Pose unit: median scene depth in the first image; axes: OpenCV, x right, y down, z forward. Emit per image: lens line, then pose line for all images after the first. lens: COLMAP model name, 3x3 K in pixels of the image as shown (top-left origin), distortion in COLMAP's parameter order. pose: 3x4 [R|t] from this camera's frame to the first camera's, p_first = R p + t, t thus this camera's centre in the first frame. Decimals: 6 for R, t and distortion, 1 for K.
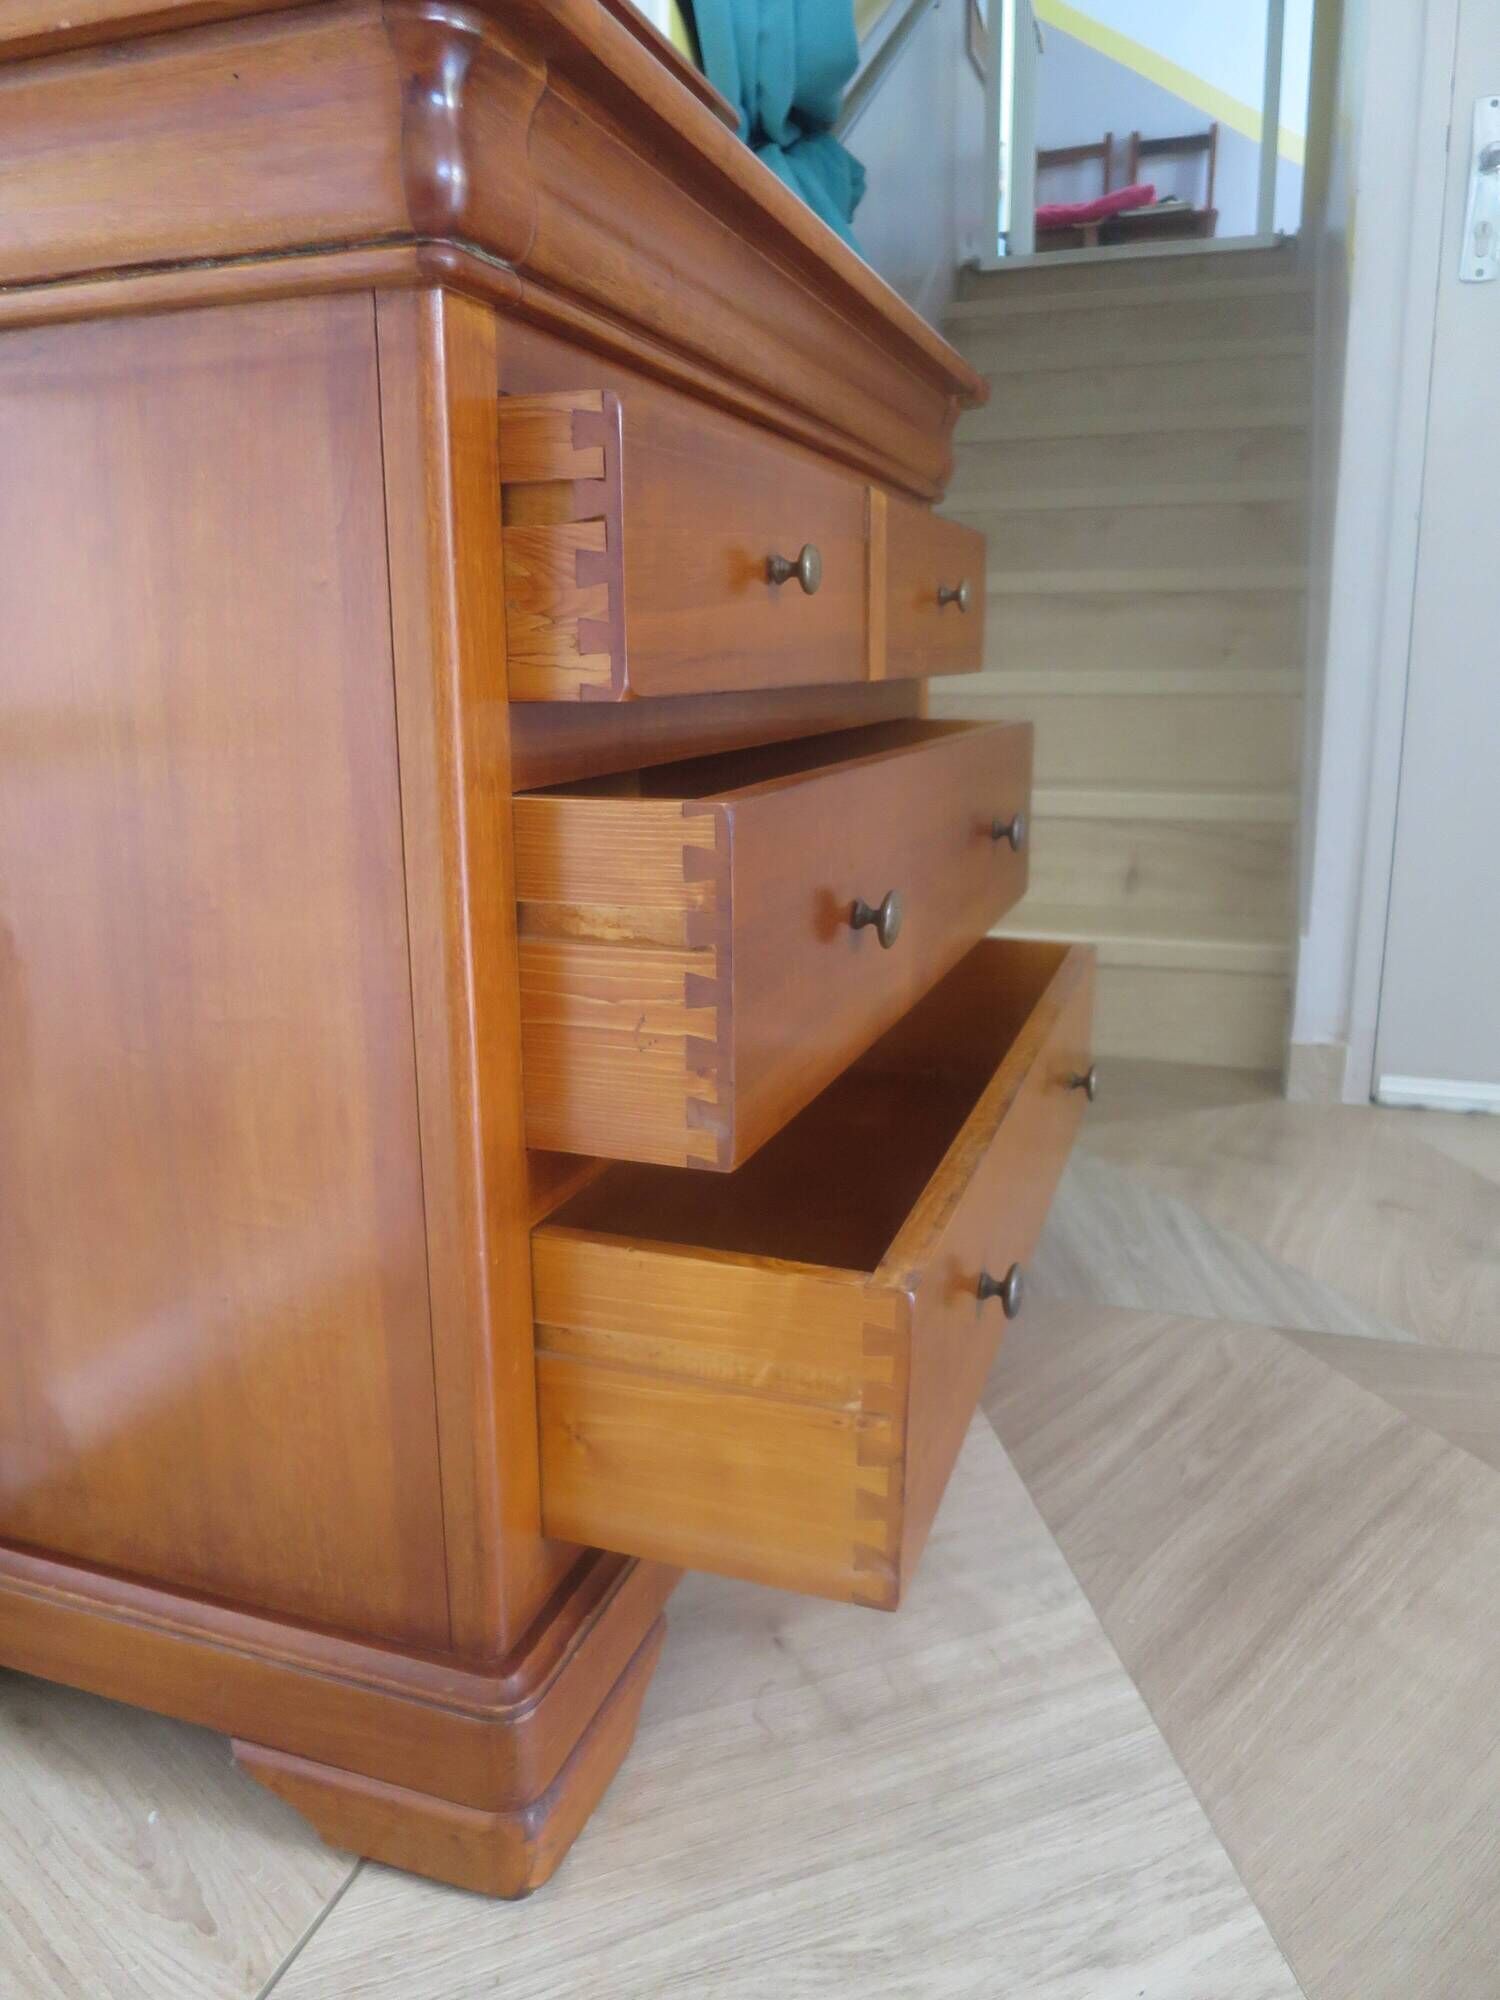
lens RADIAL K [[1435.0, 0, 747.1], [0, 1435.0, 1011.3], [0, 0, 1]] dist [-0.047752, 0.005801]
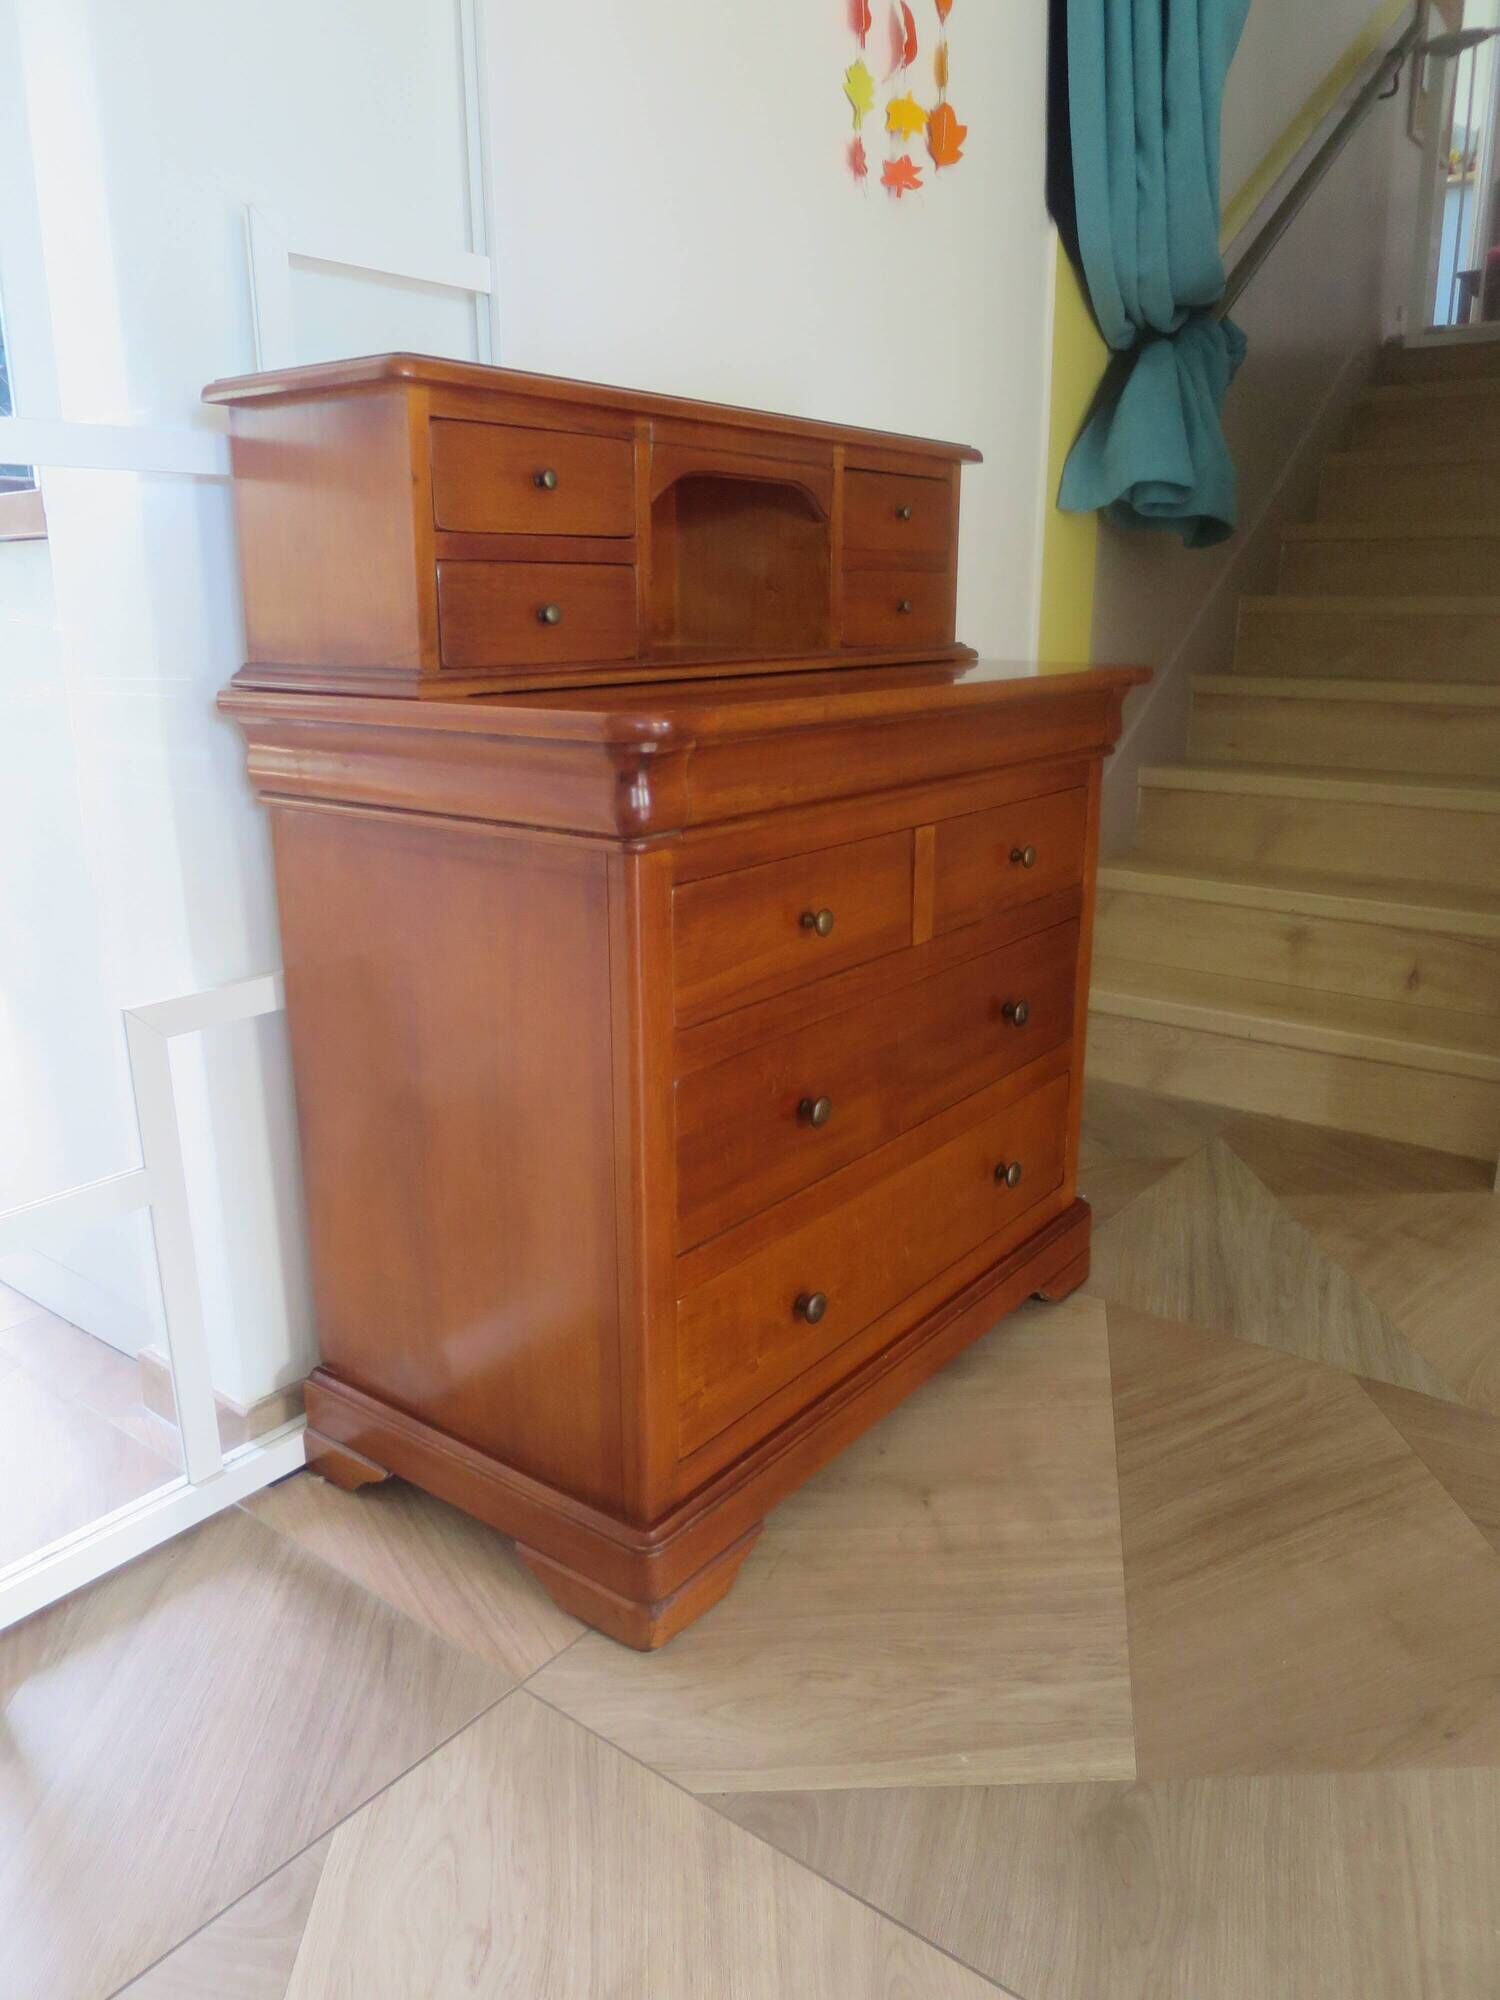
lens RADIAL K [[1435.0, 0, 748.1], [0, 1435.0, 1008.1], [0, 0, 1]] dist [-0.047752, 0.005801]
pose [[0.949124, 0.092898, -0.300889, 0.216196], [-0.081180, 0.995381, 0.051245, -0.172212], [0.304259, -0.024212, 0.952281, -0.535566]]
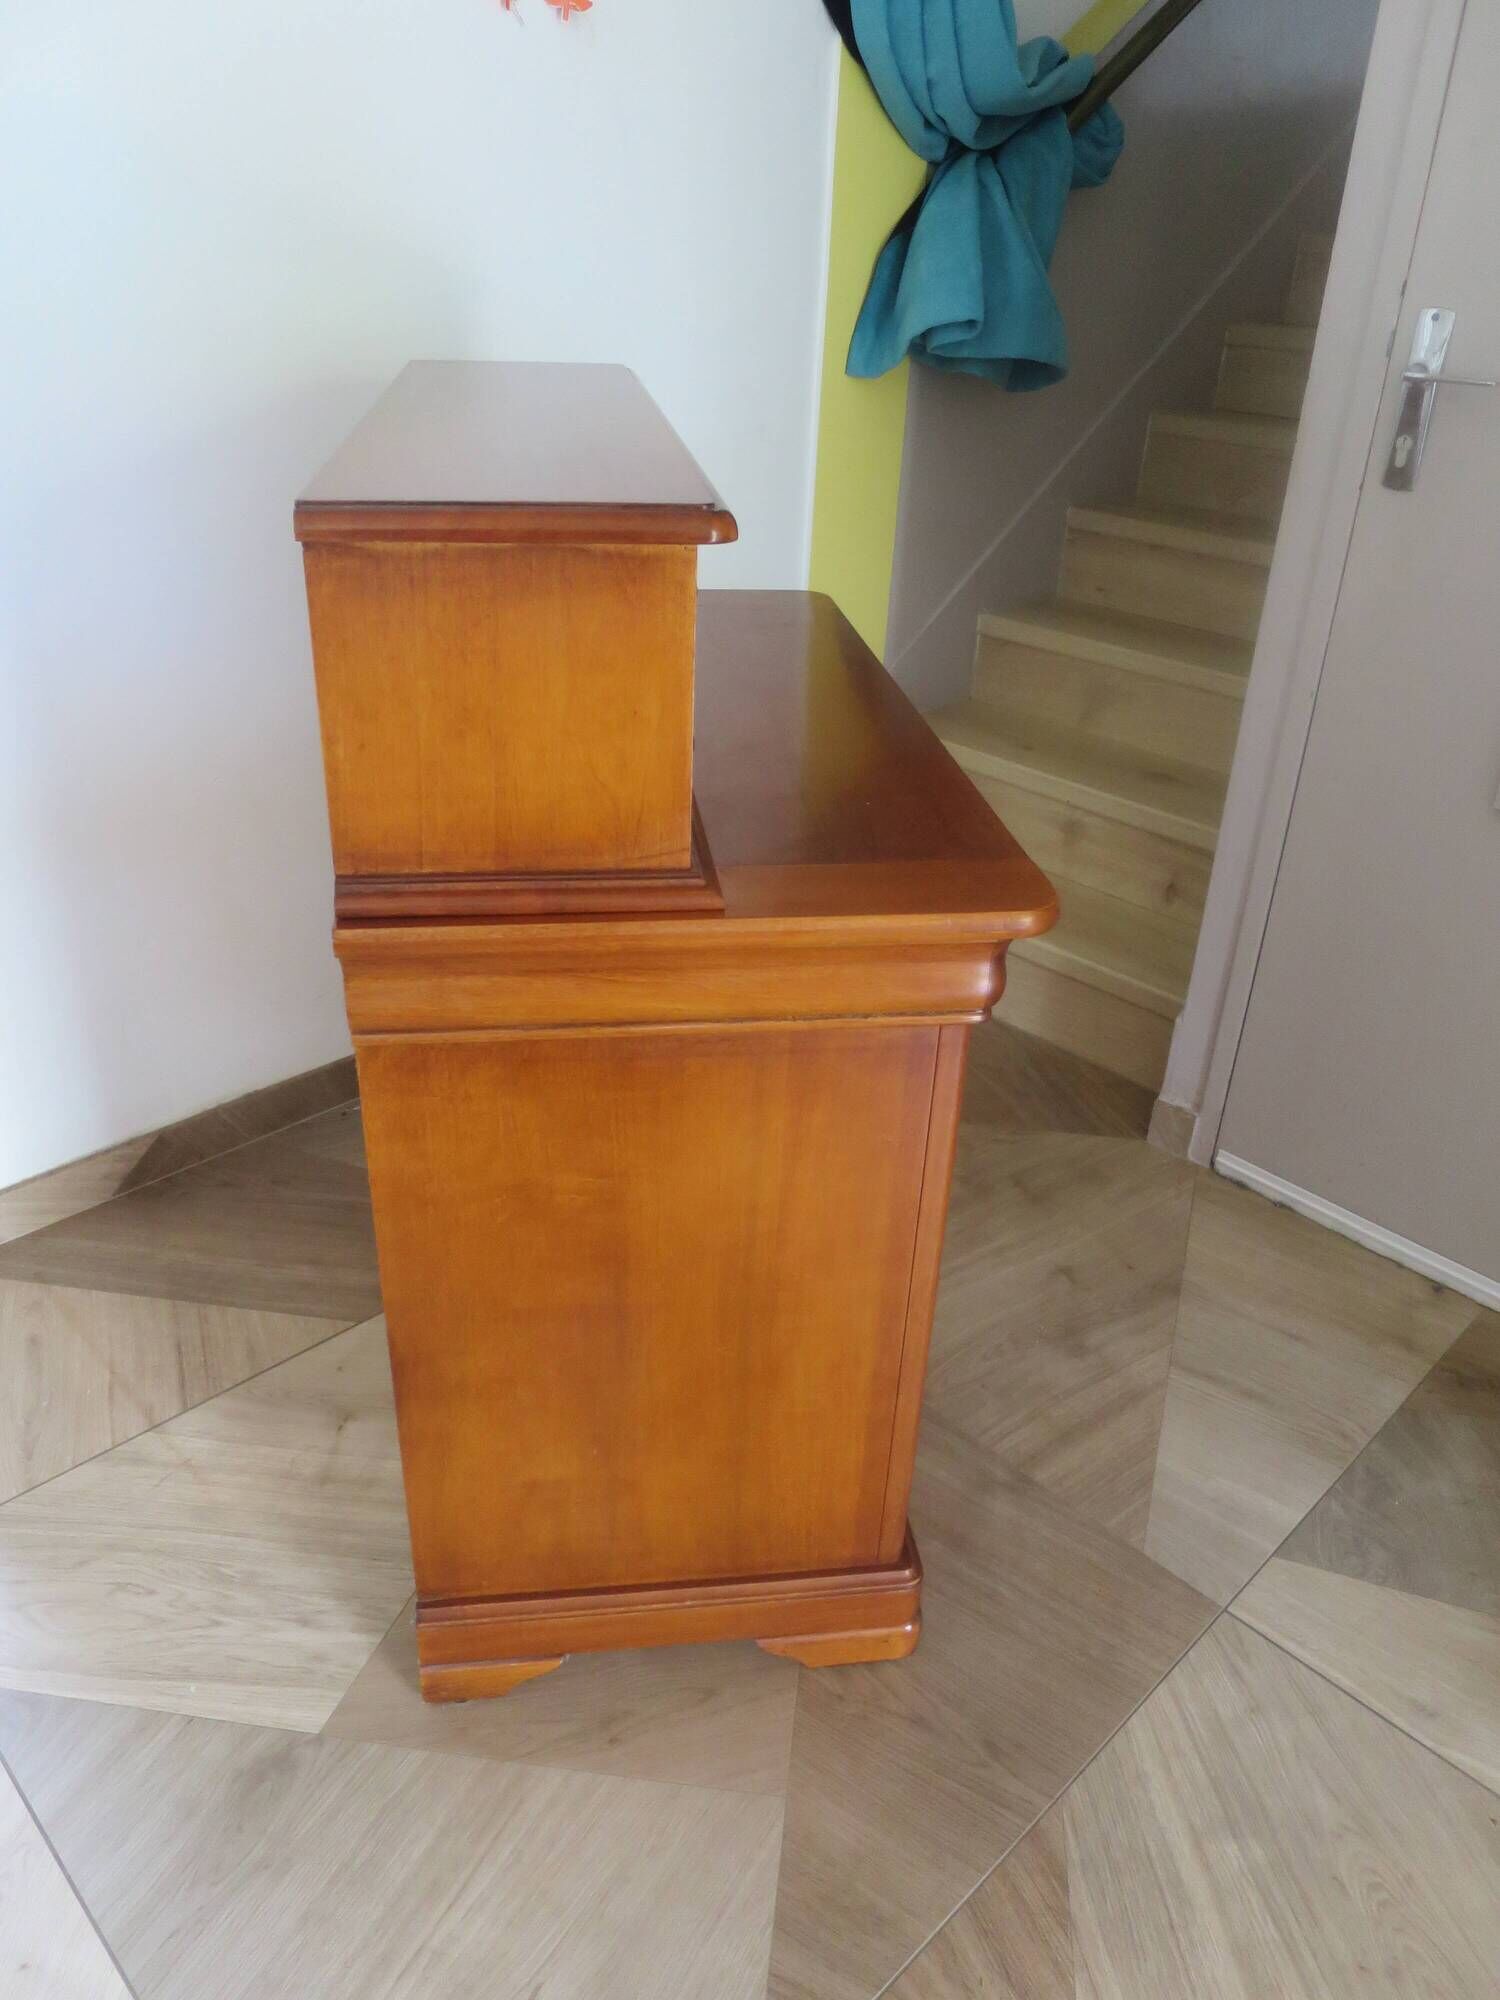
lens RADIAL K [[1435.0, 0, 745.0], [0, 1435.0, 1007.4], [0, 0, 1]] dist [-0.047752, 0.005801]
pose [[0.894858, 0.251750, -0.368579, 0.825453], [-0.150417, 0.947547, 0.282010, -0.550978], [0.420242, -0.196919, 0.885788, -0.276717]]
